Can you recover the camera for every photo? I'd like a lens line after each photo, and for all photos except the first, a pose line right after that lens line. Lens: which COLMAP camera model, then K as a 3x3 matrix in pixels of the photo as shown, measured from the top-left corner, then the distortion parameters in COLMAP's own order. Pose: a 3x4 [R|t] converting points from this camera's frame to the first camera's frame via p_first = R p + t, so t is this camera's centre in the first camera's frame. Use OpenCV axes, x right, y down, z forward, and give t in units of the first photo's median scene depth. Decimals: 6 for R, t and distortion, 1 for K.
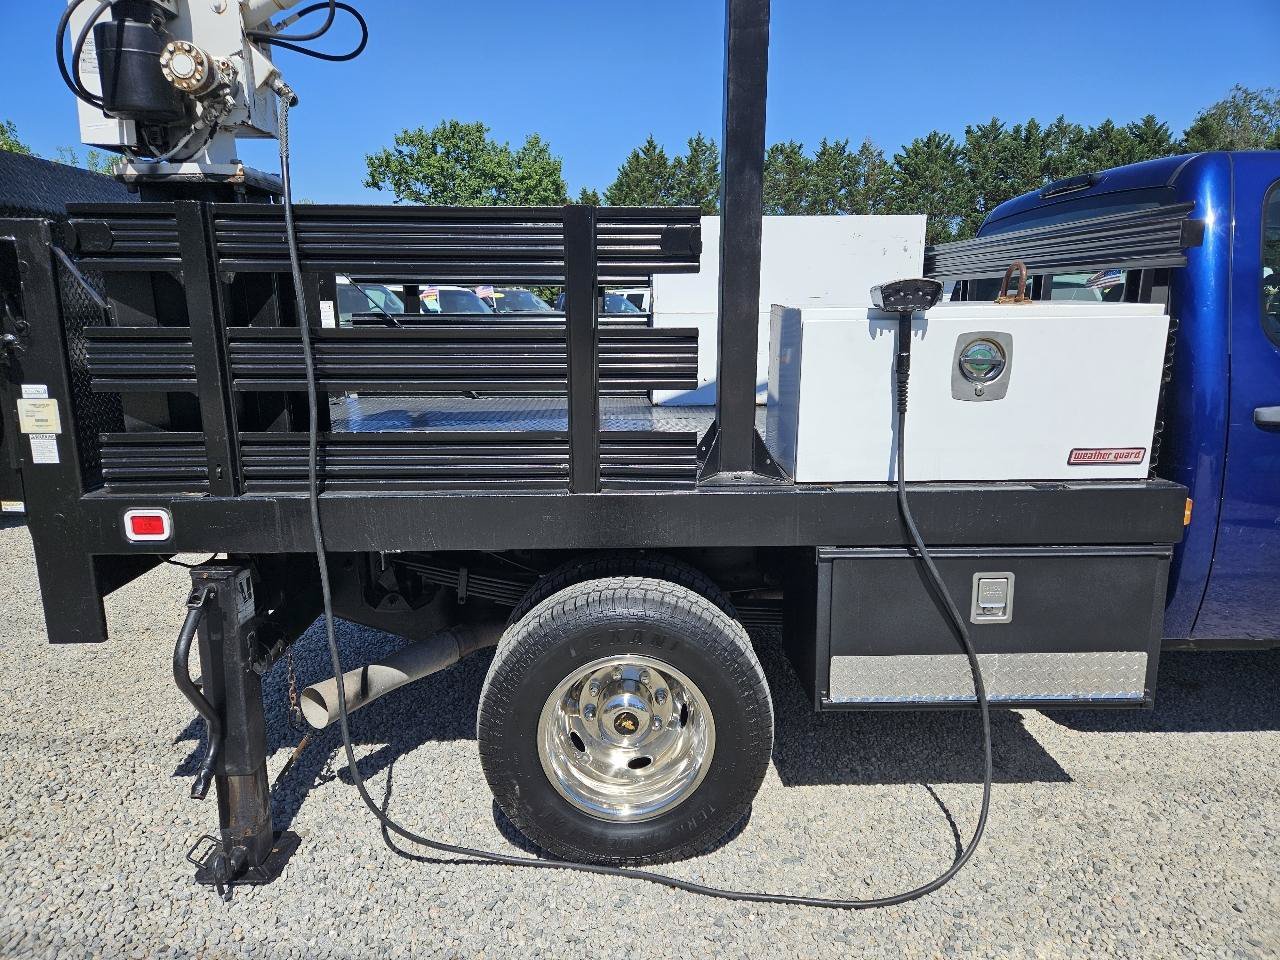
lens RADIAL K [[851.0, 0, 639.4], [0, 851.0, 489.6], [0, 0, 1]] dist [0.072013, -0.053522]
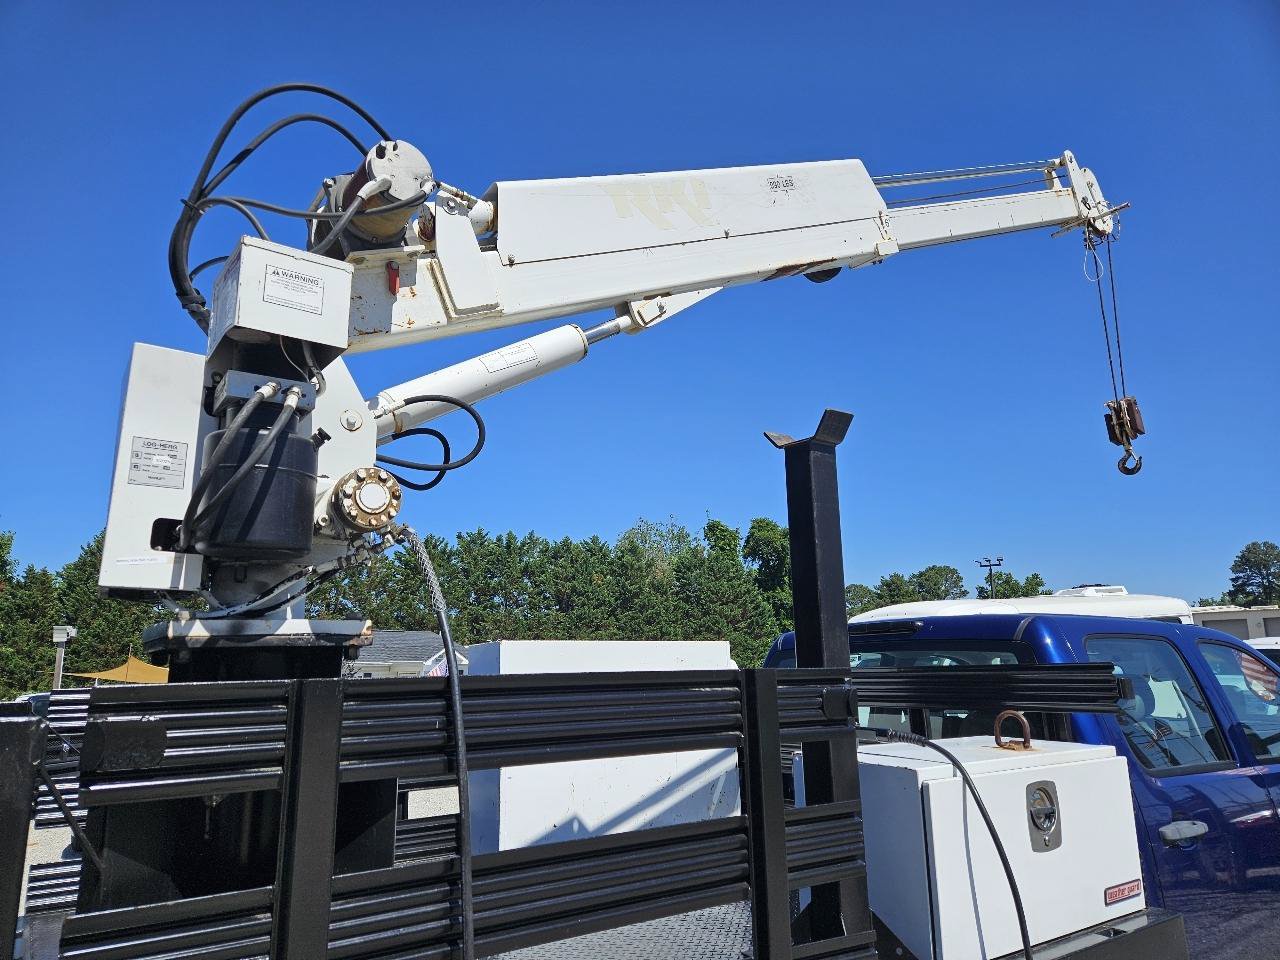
lens RADIAL K [[851.0, 0, 627.9], [0, 851.0, 486.5], [0, 0, 1]] dist [0.072013, -0.053522]
pose [[0.845761, 0.098491, 0.524394, -0.603057], [0.135914, 0.910626, -0.390240, -0.158976], [-0.515962, 0.401322, 0.756785, 0.293145]]
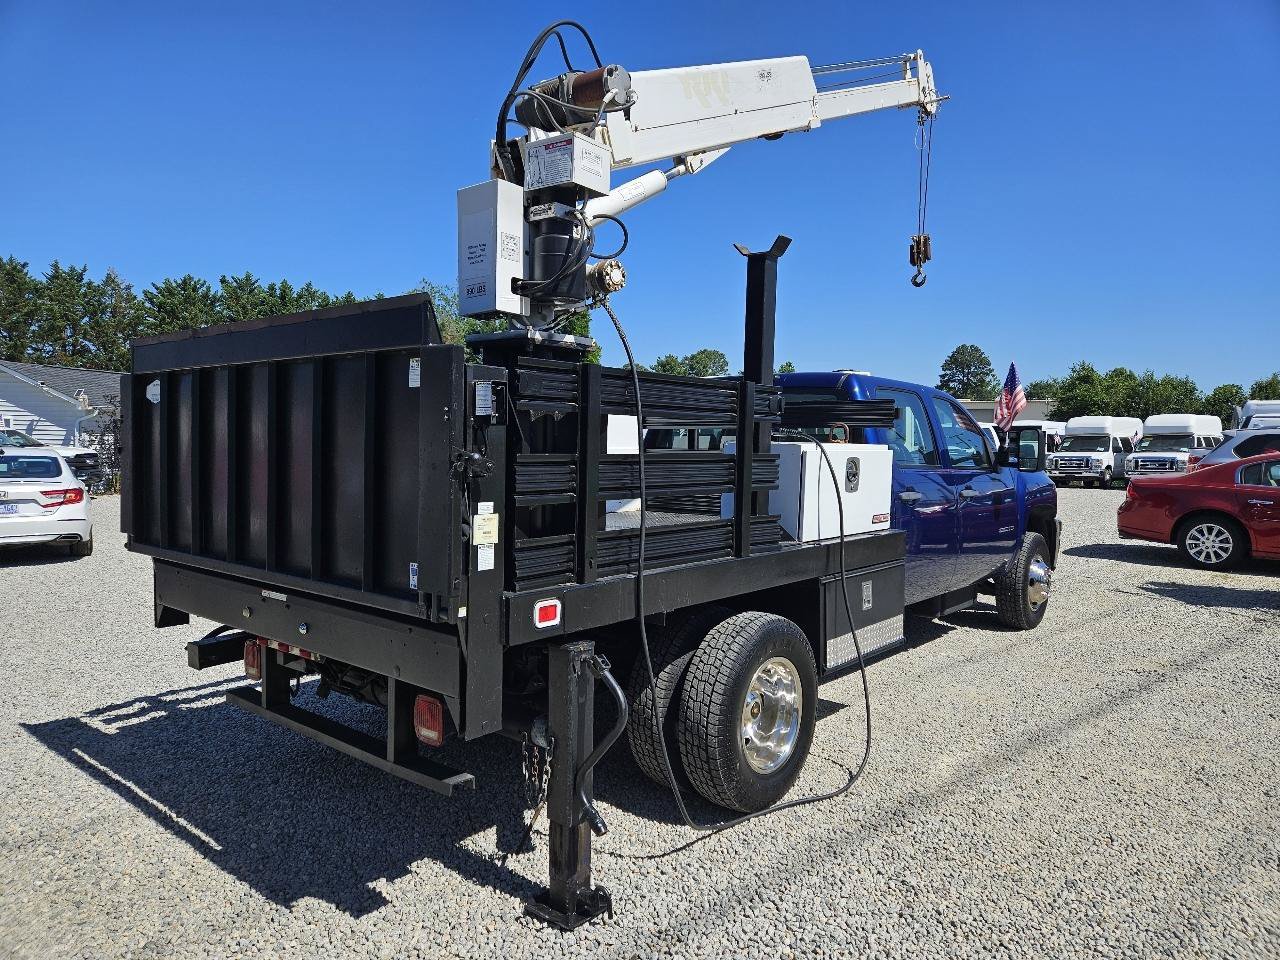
lens RADIAL K [[851.0, 0, 639.3], [0, 851.0, 487.9], [0, 0, 1]] dist [0.072013, -0.053522]
pose [[0.669816, -0.026665, 0.742048, -1.309730], [0.146880, 0.984366, -0.097209, 0.002610], [-0.727855, 0.174104, 0.663261, 0.077005]]
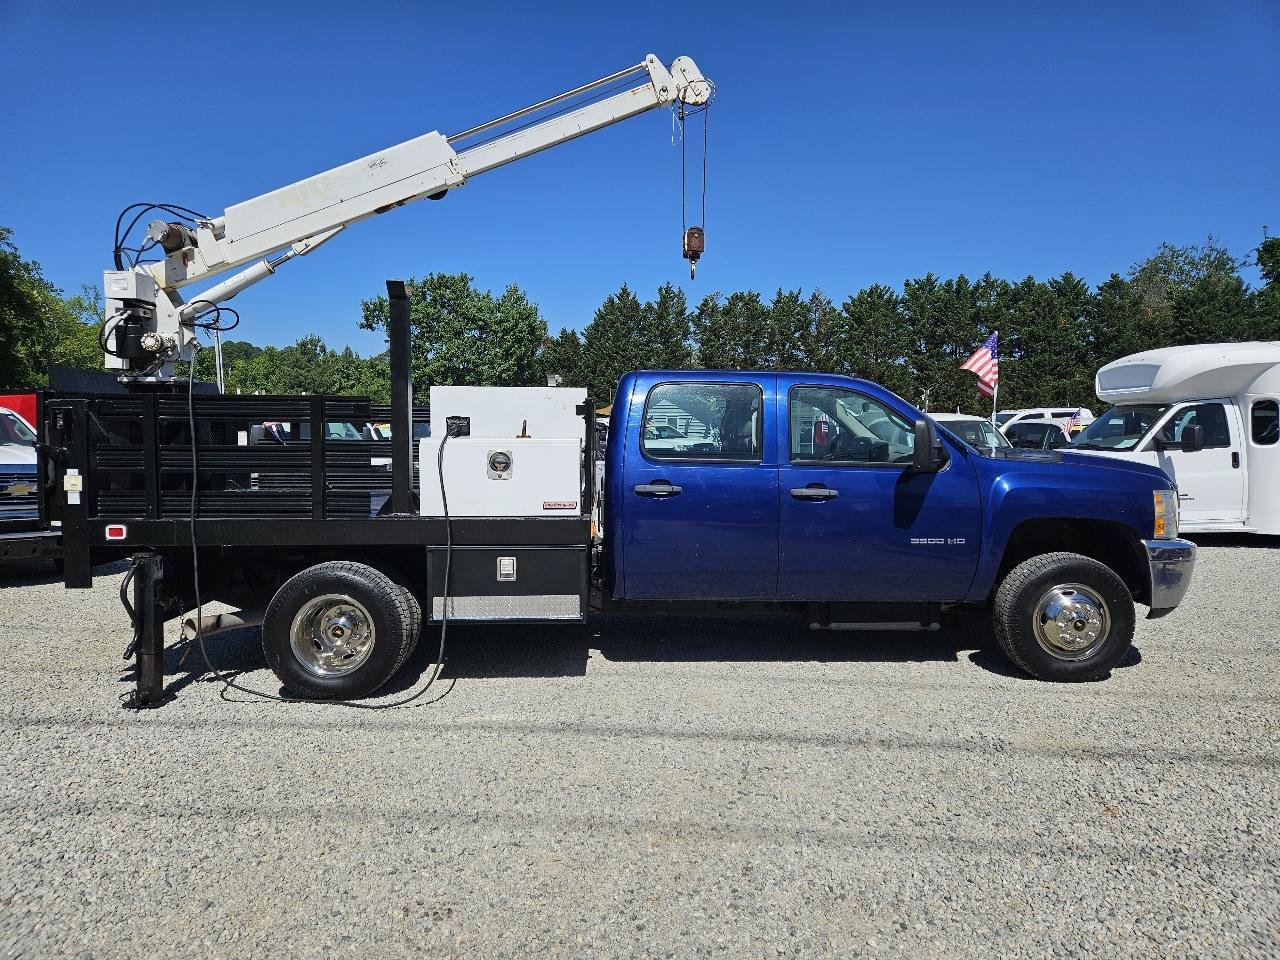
lens RADIAL K [[851.0, 0, 640.5], [0, 851.0, 473.5], [0, 0, 1]] dist [0.072013, -0.053522]
pose [[0.999957, 0.007471, 0.005560, 0.730928], [-0.006463, 0.986542, -0.163380, 0.236877], [-0.006706, 0.163337, 0.986548, -1.175487]]
